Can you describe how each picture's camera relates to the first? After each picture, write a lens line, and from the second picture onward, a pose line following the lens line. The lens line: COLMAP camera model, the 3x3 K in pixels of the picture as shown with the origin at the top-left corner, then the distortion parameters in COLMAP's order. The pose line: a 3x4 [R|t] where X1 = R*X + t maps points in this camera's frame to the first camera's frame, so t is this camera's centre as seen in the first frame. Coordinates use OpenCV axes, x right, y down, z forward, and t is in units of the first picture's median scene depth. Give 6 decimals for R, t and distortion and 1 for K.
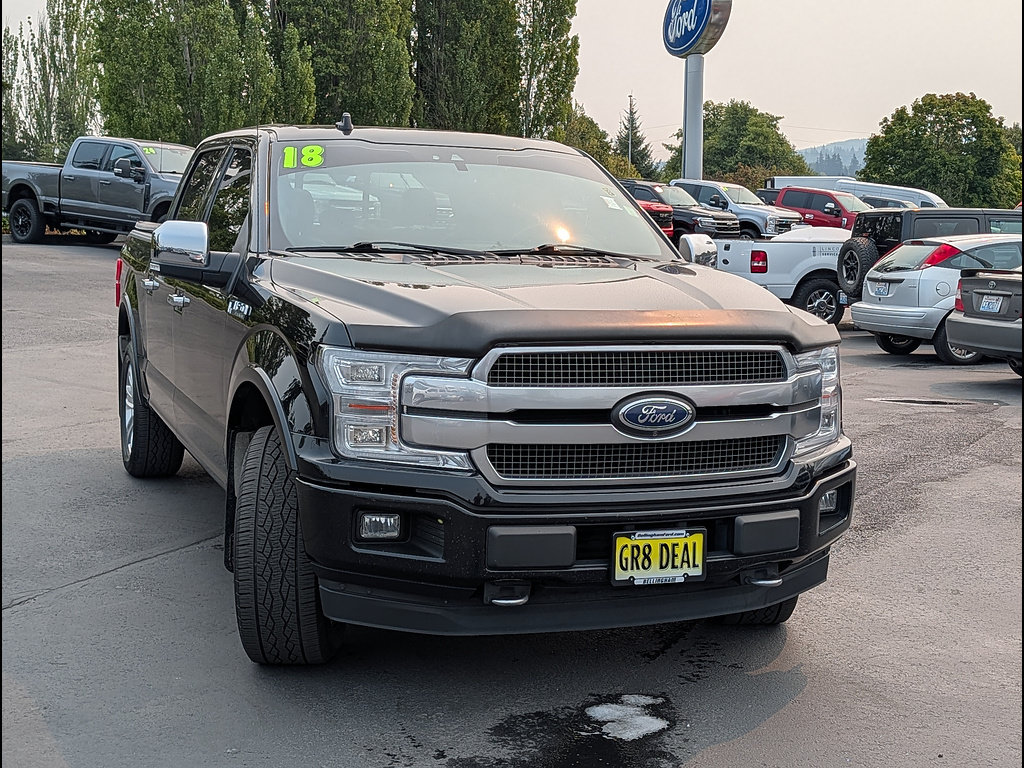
lens RADIAL K [[1317.2, 0, 484.6], [0, 1317.2, 367.3], [0, 0, 1]] dist [0.170035, -0.482575]
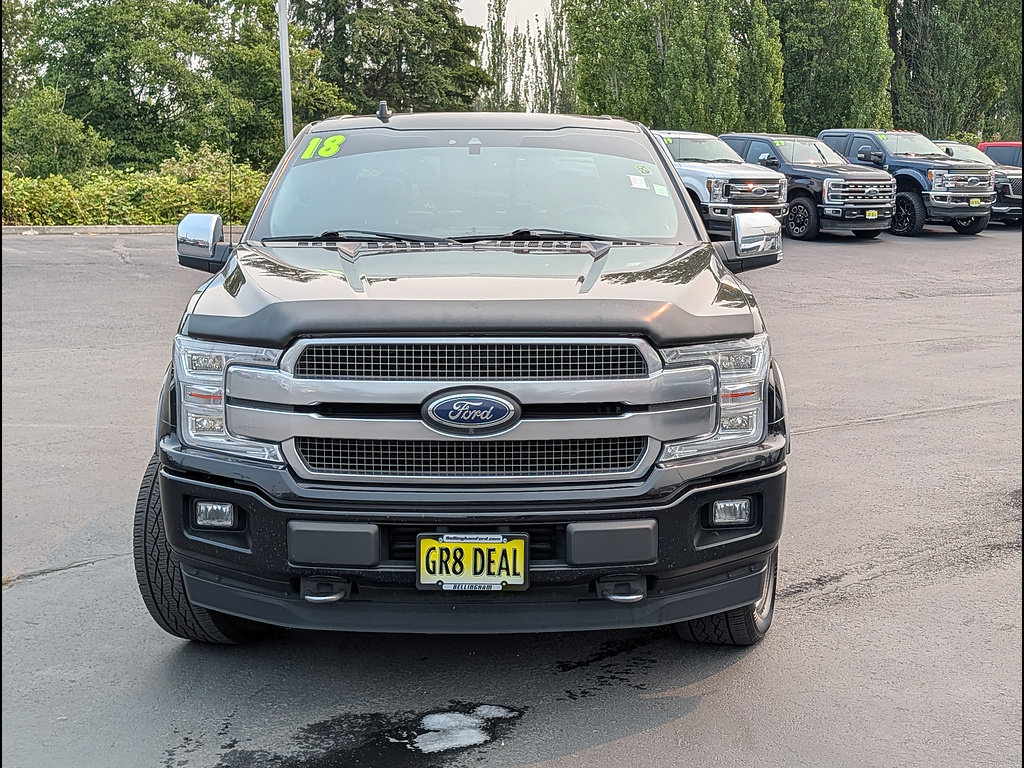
lens RADIAL K [[1317.2, 0, 484.6], [0, 1317.2, 367.3], [0, 0, 1]] dist [0.170035, -0.482575]
pose [[0.937409, 0.015643, -0.347880, 0.464457], [-0.010950, 0.999821, 0.015451, -0.010011], [0.348059, -0.010674, 0.937412, 0.122500]]
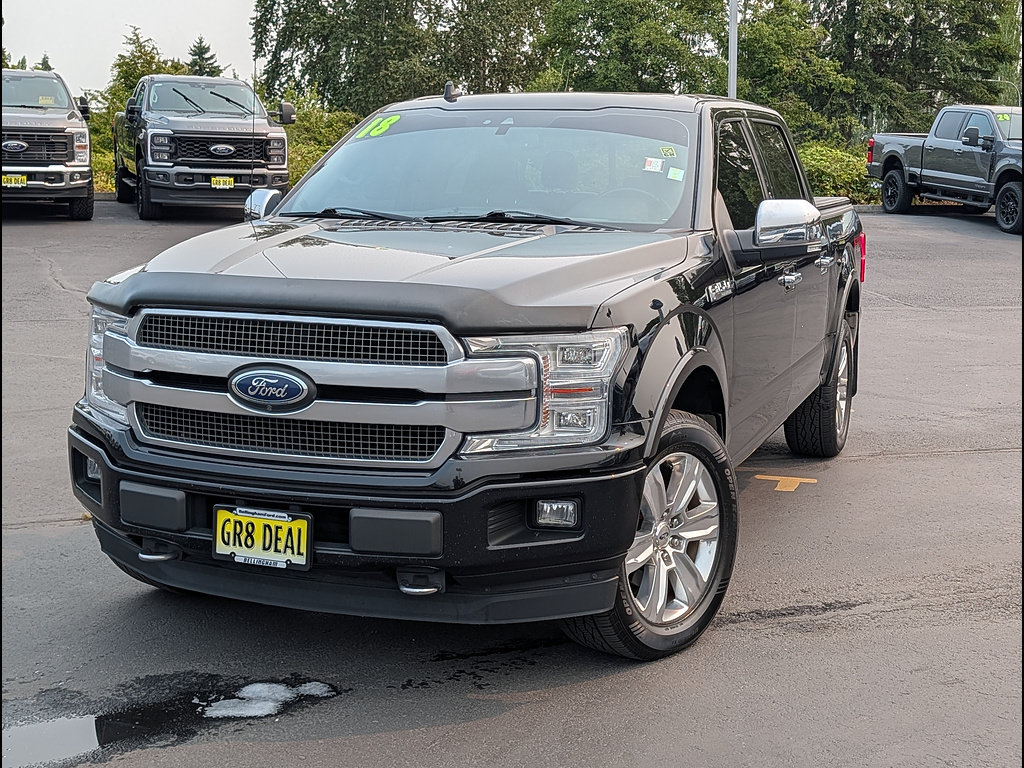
lens RADIAL K [[1322.4, 0, 556.9], [0, 1322.4, 328.9], [0, 0, 1]] dist [0.151255, -0.643332]
pose [[0.774835, 0.059848, -0.629325, 0.887937], [-0.064152, 0.997813, 0.015906, -0.034943], [0.628900, 0.028048, 0.776980, 0.385404]]
